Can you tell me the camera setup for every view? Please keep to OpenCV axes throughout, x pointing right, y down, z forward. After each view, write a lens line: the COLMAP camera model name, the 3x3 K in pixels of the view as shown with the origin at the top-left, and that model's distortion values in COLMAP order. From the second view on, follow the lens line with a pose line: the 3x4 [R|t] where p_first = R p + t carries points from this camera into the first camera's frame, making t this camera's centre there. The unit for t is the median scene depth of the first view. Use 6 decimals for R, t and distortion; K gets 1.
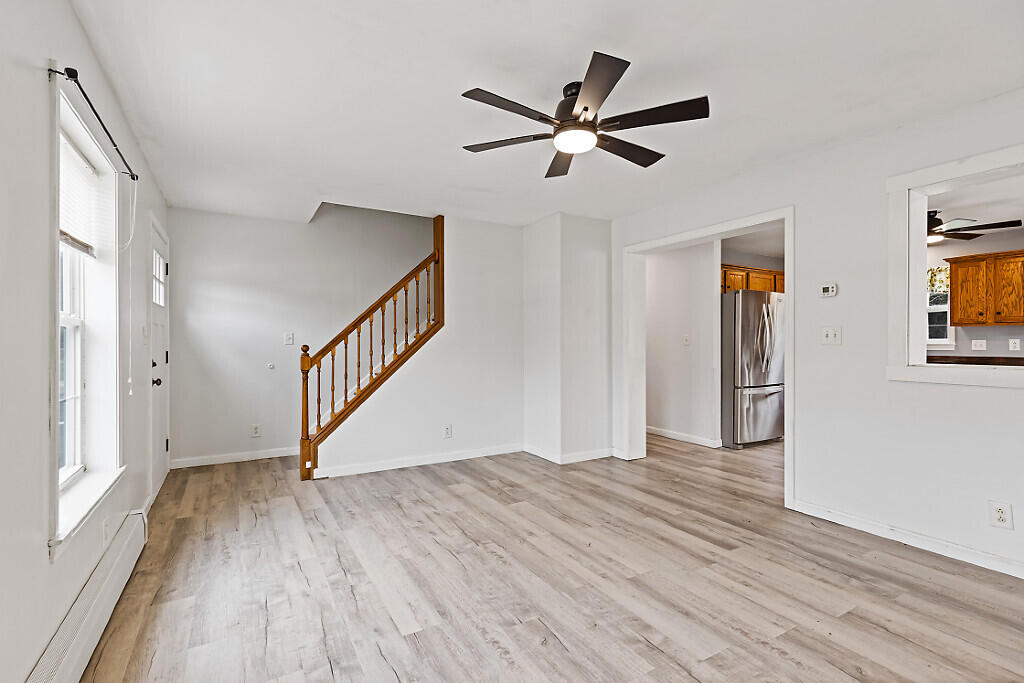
lens RADIAL K [[467.6, 0, 504.9], [0, 467.6, 341.2], [0, 0, 1]] dist [0.003502, -0.001066]
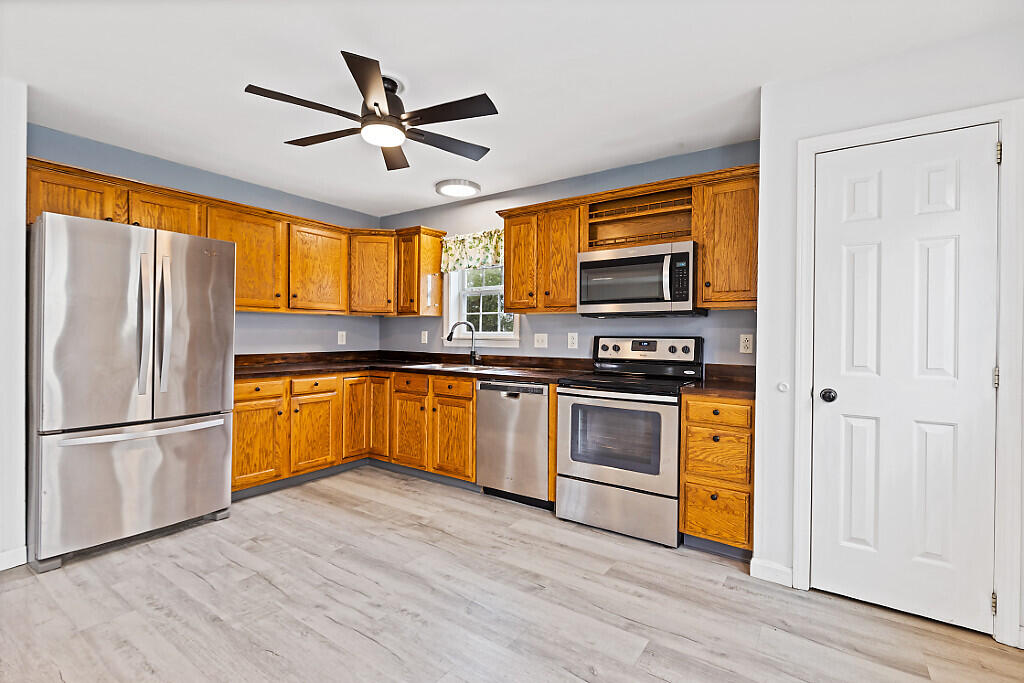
lens RADIAL K [[464.7, 0, 505.6], [0, 464.7, 337.7], [0, 0, 1]] dist [-0.002578, -0.000964]
pose [[0.907061, 0.007250, 0.420936, 1.198340], [-0.011349, 0.999909, 0.007235, -0.000609], [-0.420845, -0.011340, 0.907062, 0.699362]]
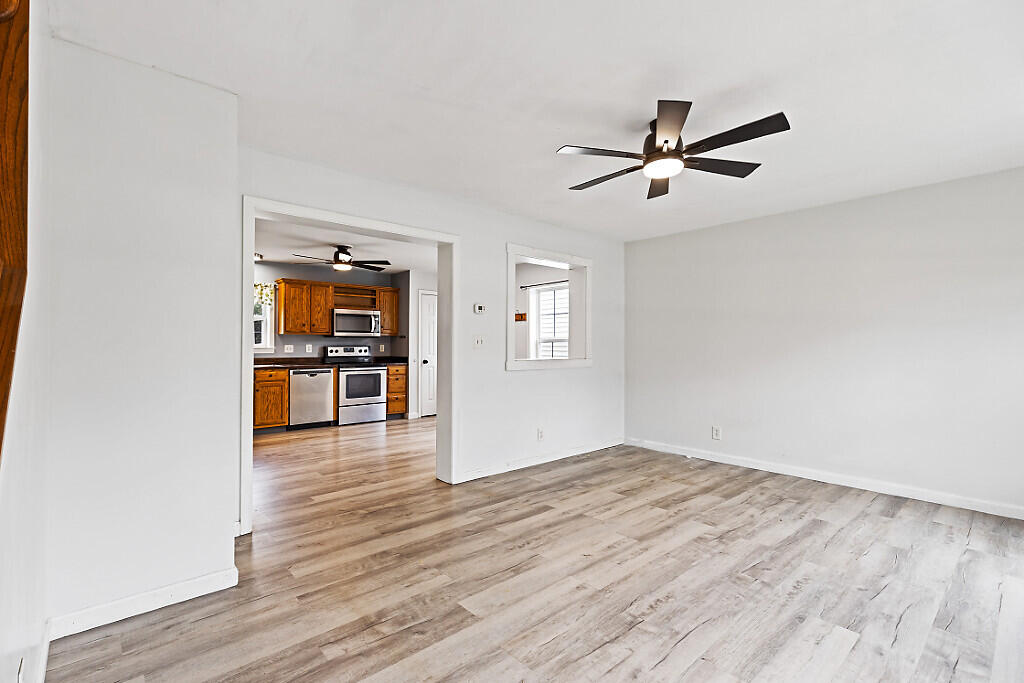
lens RADIAL K [[467.6, 0, 504.9], [0, 467.6, 341.2], [0, 0, 1]] dist [0.003502, -0.001066]
pose [[-0.192210, 0.010145, 0.981301, -0.655806], [-0.002391, 0.999939, -0.010806, 0.000324], [-0.981351, -0.004424, -0.192174, 1.189932]]
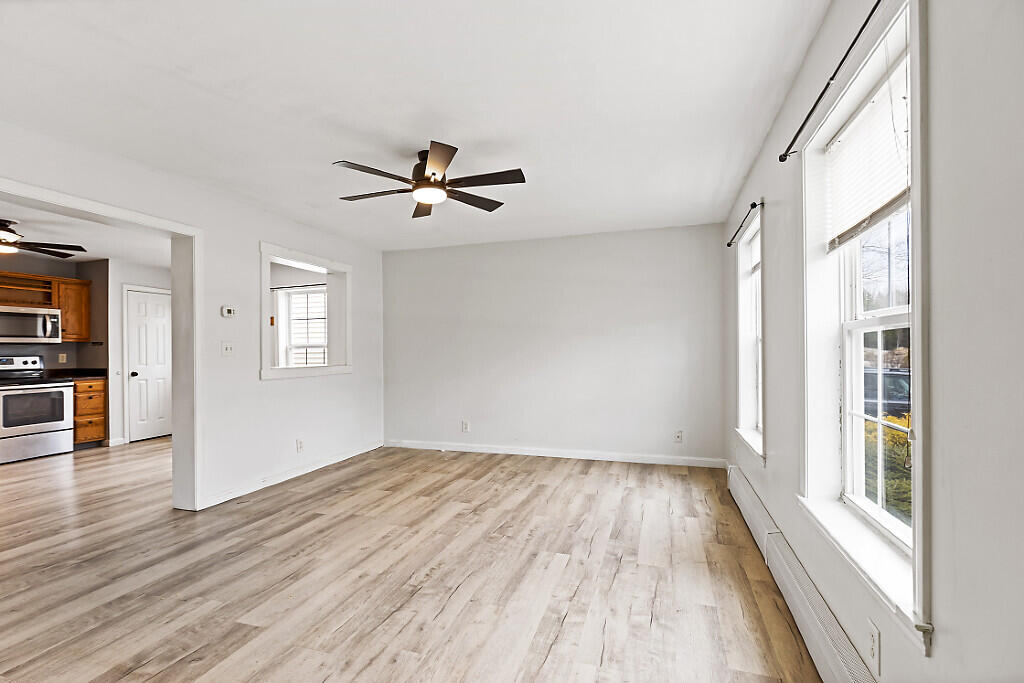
lens RADIAL K [[475.8, 0, 502.7], [0, 475.8, 351.7], [0, 0, 1]] dist [-0.001479, -0.000624]
pose [[-0.657684, 0.005442, 0.753274, -0.717697], [0.010116, 0.999948, 0.001609, 0.000832], [-0.753226, 0.008678, -0.657705, 1.279267]]
